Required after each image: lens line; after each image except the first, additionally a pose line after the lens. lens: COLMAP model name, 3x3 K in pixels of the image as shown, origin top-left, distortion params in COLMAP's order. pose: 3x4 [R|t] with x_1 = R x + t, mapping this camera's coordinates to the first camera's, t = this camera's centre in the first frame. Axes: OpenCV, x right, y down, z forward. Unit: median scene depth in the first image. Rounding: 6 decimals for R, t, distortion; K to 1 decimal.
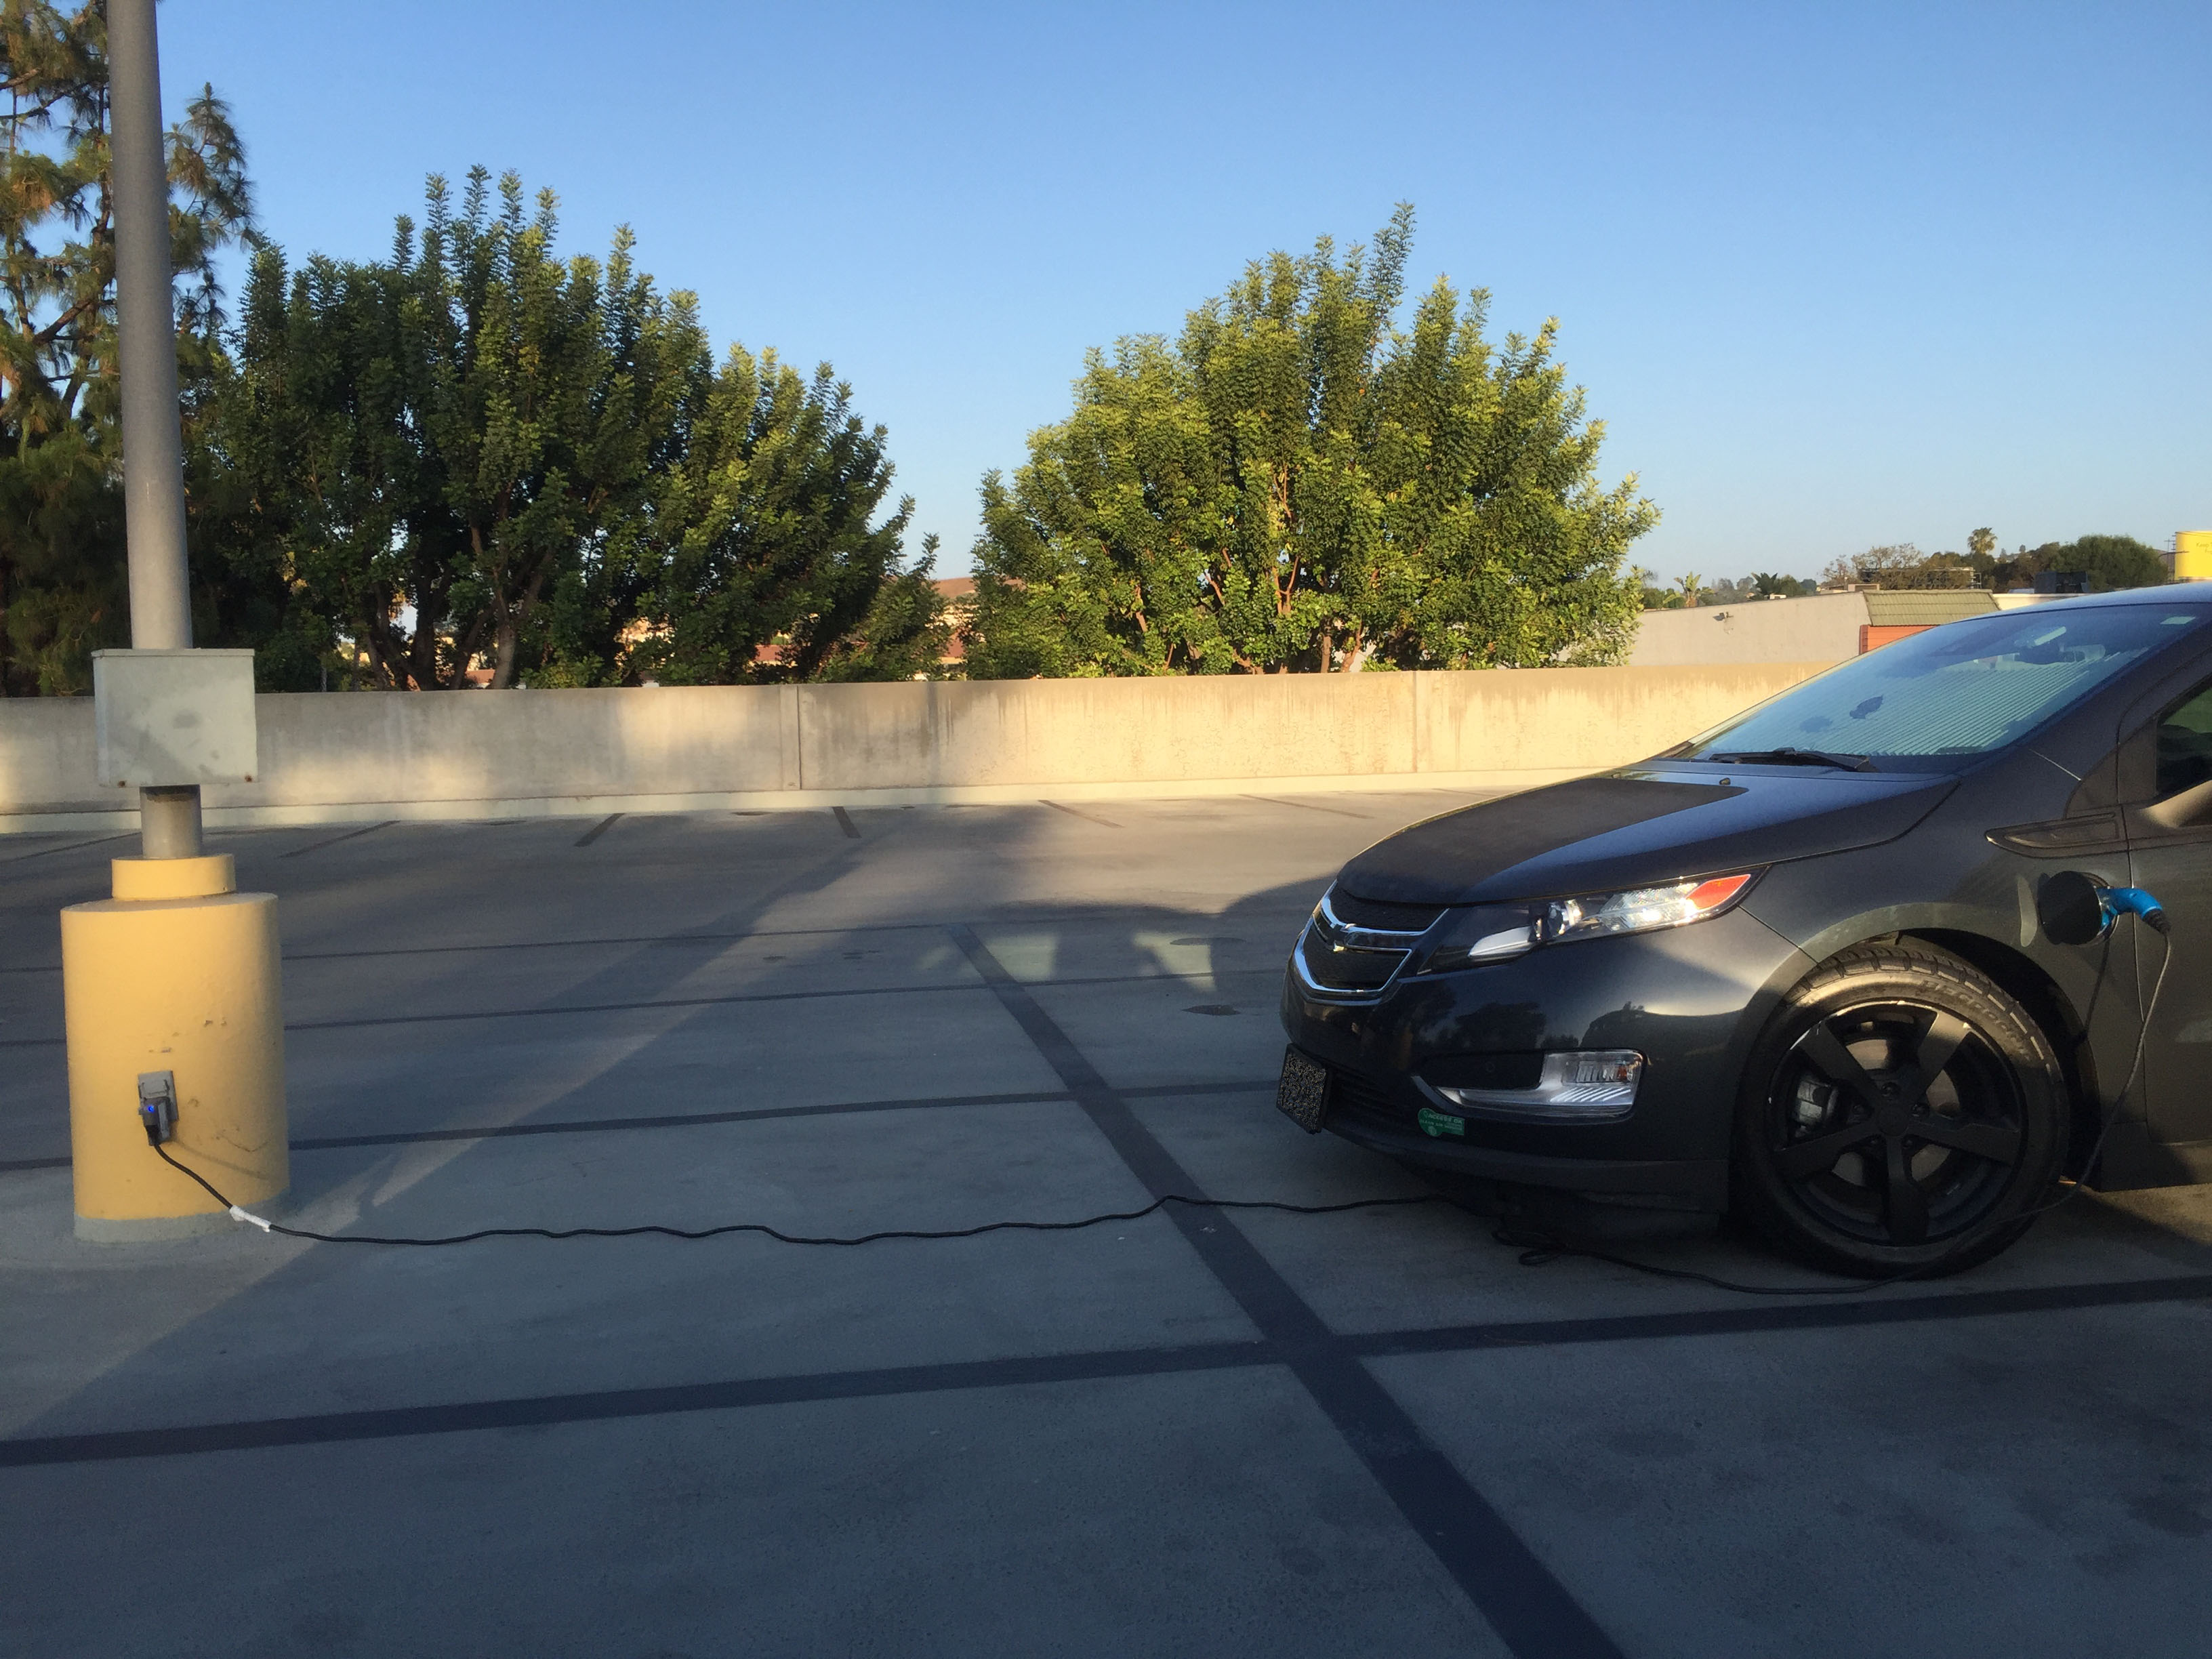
lens RADIAL K [[1890.5, 0, 1109.9], [0, 1890.5, 801.7], [0, 0, 1]] dist [0.096566, -0.136087]
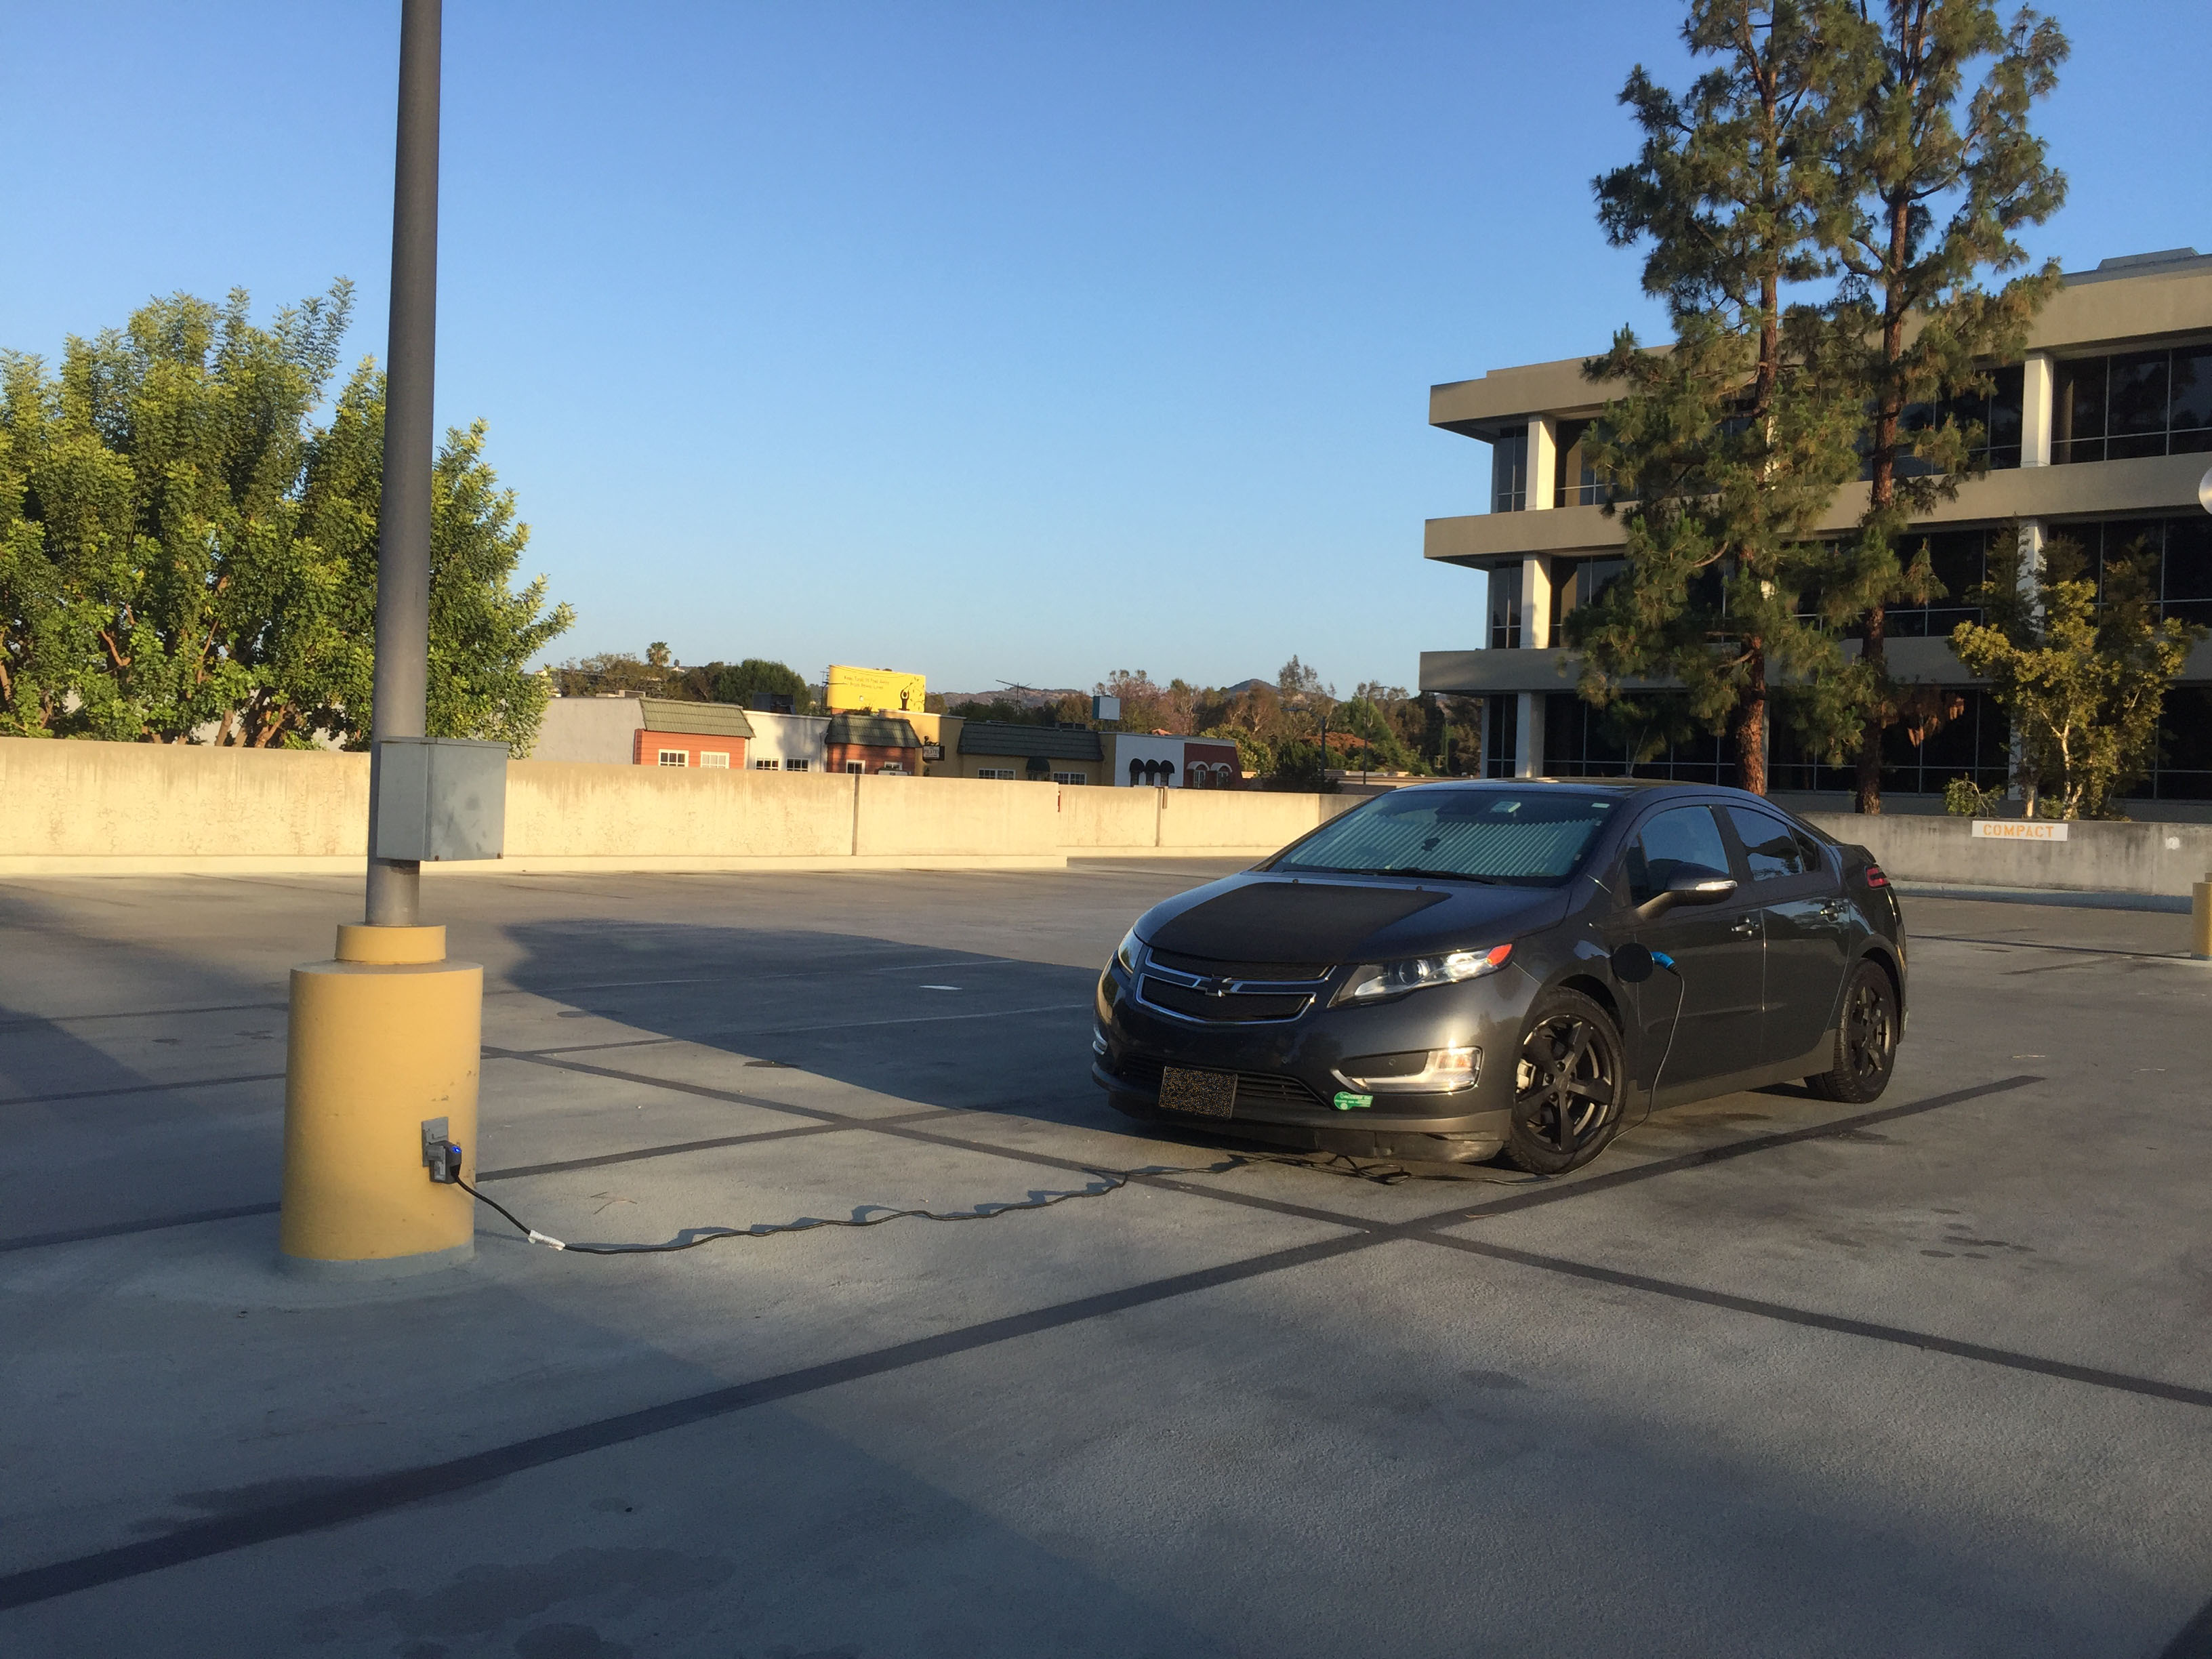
lens RADIAL K [[1890.5, 0, 1109.9], [0, 1890.5, 801.7], [0, 0, 1]] dist [0.096566, -0.136087]
pose [[0.785464, 0.050750, 0.616823, -0.141602], [-0.022273, 0.998305, -0.053774, 0.001328], [-0.618506, 0.028499, 0.785263, -0.018455]]
